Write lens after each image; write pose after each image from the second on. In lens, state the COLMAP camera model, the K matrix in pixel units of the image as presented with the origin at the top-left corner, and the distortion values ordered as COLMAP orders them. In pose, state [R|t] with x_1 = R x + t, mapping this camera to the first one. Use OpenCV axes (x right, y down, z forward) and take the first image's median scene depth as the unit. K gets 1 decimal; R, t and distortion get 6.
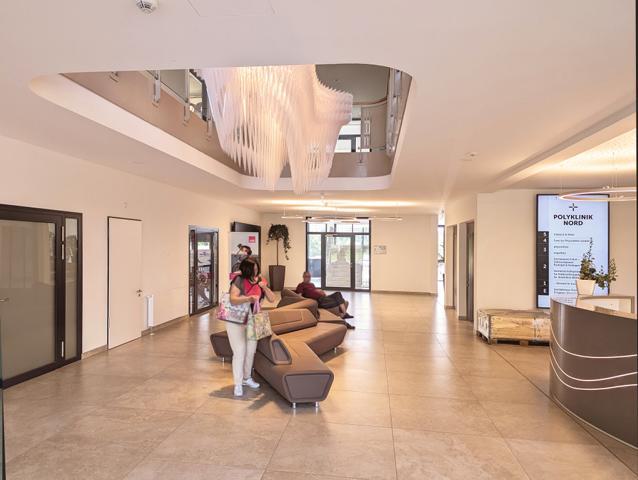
lens RADIAL K [[447.9, 0, 319.0], [0, 447.9, 240.0], [0, 0, 1]] dist [0.036029, 0.000466]
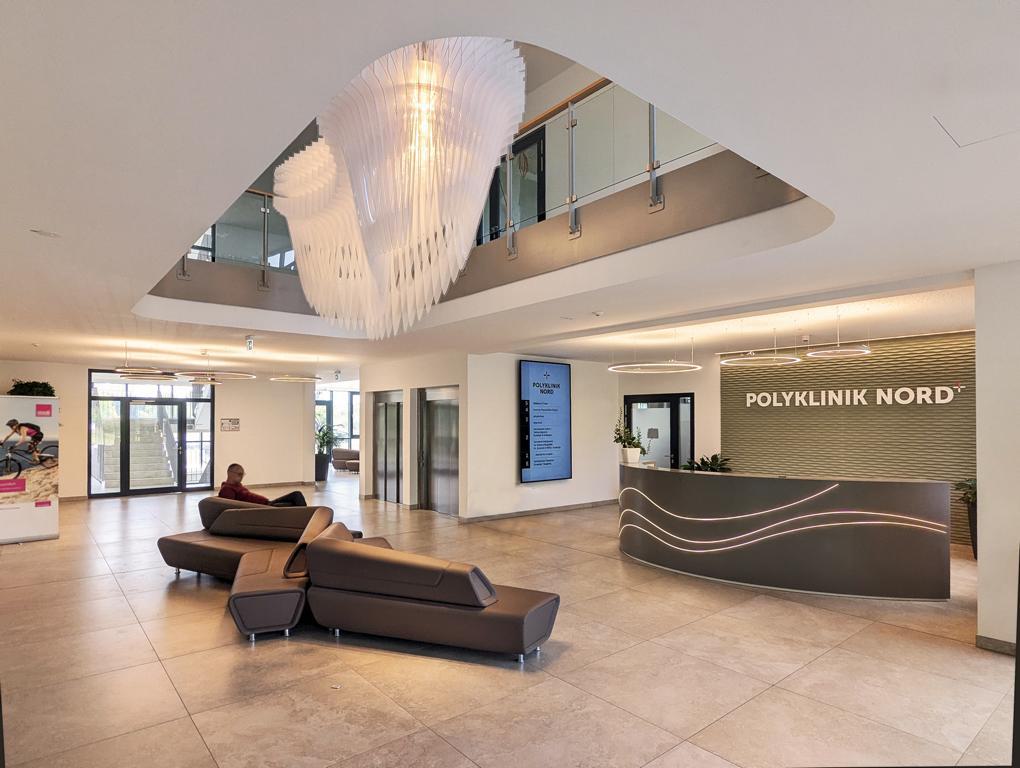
lens RADIAL K [[563.1, 0, 514.2], [0, 563.1, 410.2], [0, 0, 1]] dist [0.001117, -0.000568]
pose [[0.672992, -0.008273, 0.739604, -0.391111], [0.004241, 0.999964, 0.007326, -0.006892], [-0.739638, -0.001794, 0.673002, 0.250016]]
